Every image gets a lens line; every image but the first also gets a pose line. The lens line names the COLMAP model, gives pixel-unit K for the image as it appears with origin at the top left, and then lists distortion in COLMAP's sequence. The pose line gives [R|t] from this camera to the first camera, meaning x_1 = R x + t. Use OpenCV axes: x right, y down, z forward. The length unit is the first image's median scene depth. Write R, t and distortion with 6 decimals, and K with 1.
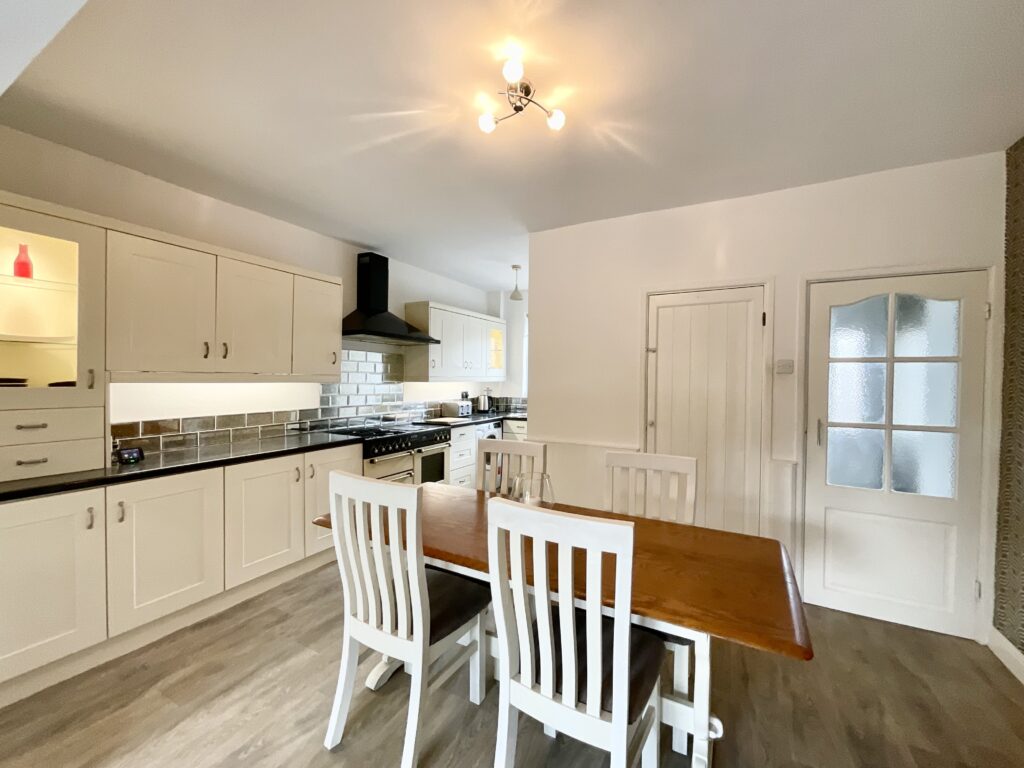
lens RADIAL K [[416.6, 0, 511.2], [0, 416.6, 382.9], [0, 0, 1]] dist [0.000044, -0.000097]
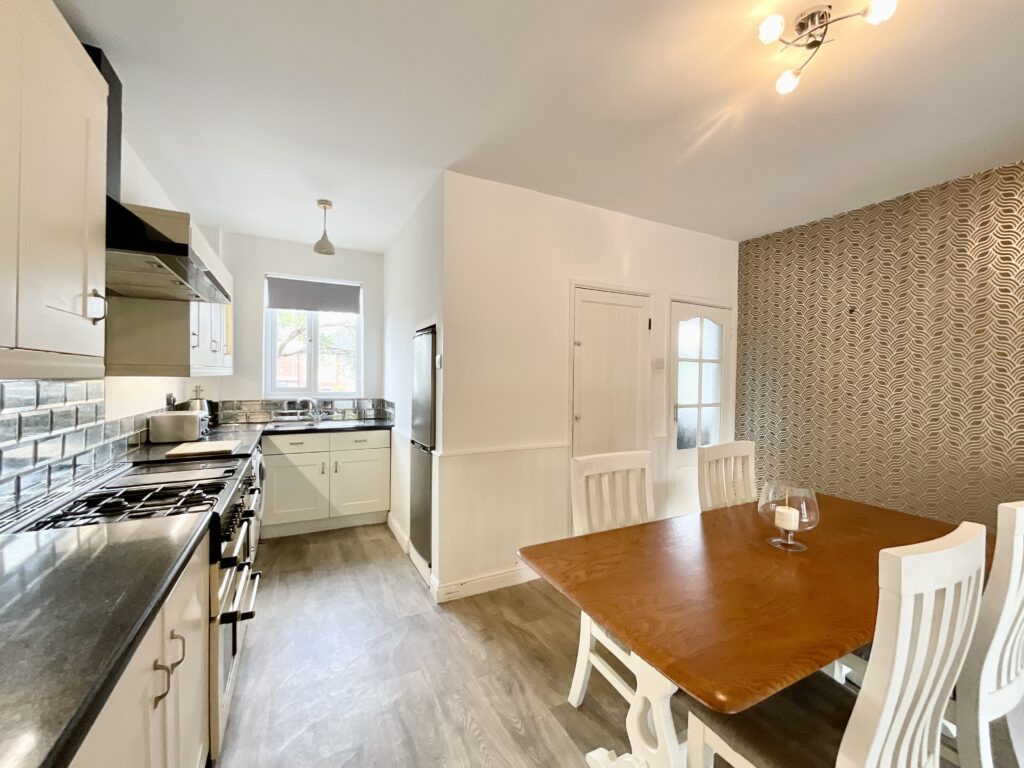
lens RADIAL K [[416.6, 0, 511.2], [0, 416.6, 382.9], [0, 0, 1]] dist [0.000044, -0.000097]
pose [[0.564137, -0.013629, 0.825569, -0.611279], [0.004555, 0.999900, 0.013394, 0.001274], [-0.825668, -0.003796, 0.564143, 0.616967]]
